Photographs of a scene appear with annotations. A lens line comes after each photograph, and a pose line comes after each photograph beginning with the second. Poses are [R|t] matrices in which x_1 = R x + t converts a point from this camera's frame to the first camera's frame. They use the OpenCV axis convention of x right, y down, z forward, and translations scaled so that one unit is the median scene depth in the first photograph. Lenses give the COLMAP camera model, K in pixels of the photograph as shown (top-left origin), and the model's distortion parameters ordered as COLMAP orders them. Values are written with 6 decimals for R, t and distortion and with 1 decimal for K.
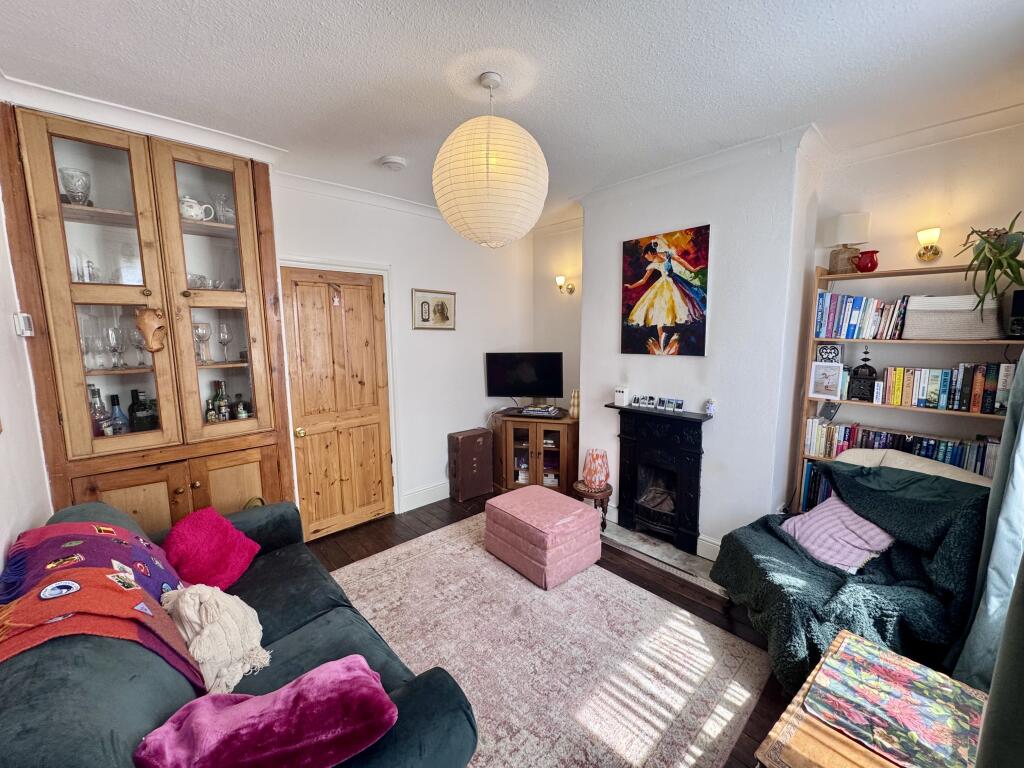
lens RADIAL K [[408.8, 0, 513.6], [0, 408.8, 385.8], [0, 0, 1]] dist [0.000792, 0.000939]
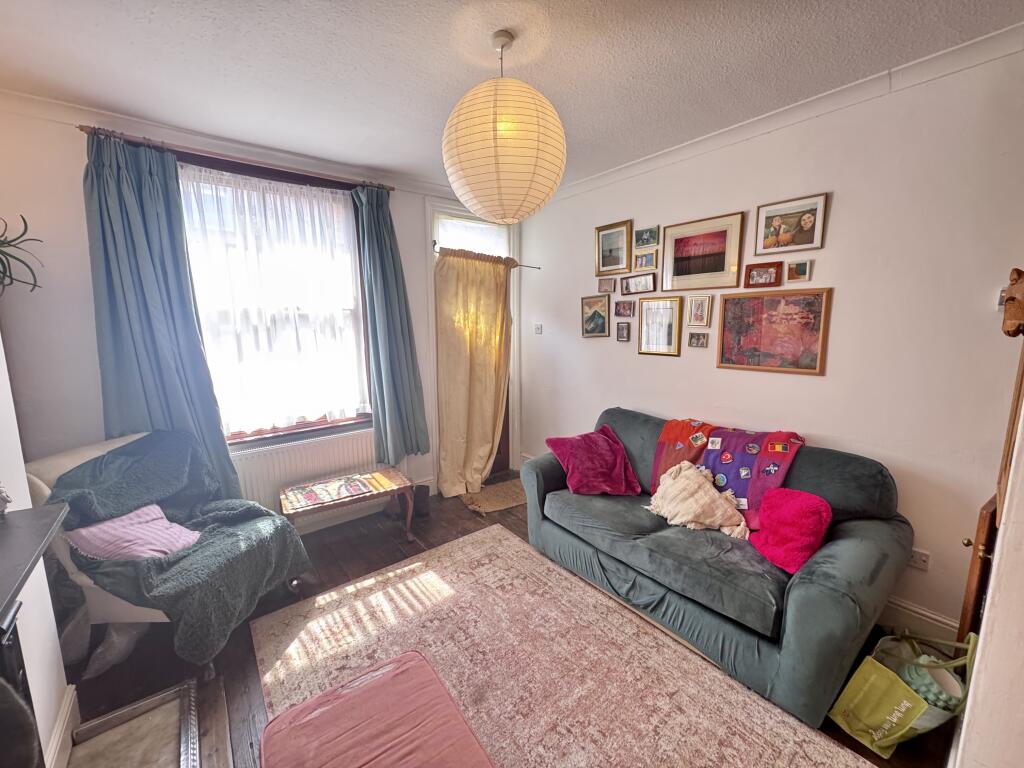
lens RADIAL K [[408.8, 0, 509.7], [0, 408.8, 387.1], [0, 0, 1]] dist [0.000792, 0.000939]
pose [[-0.996752, 0.004373, 0.080416, -0.137179], [0.027905, 0.955419, 0.293933, -0.245332], [-0.075546, 0.295222, -0.952437, 1.947994]]
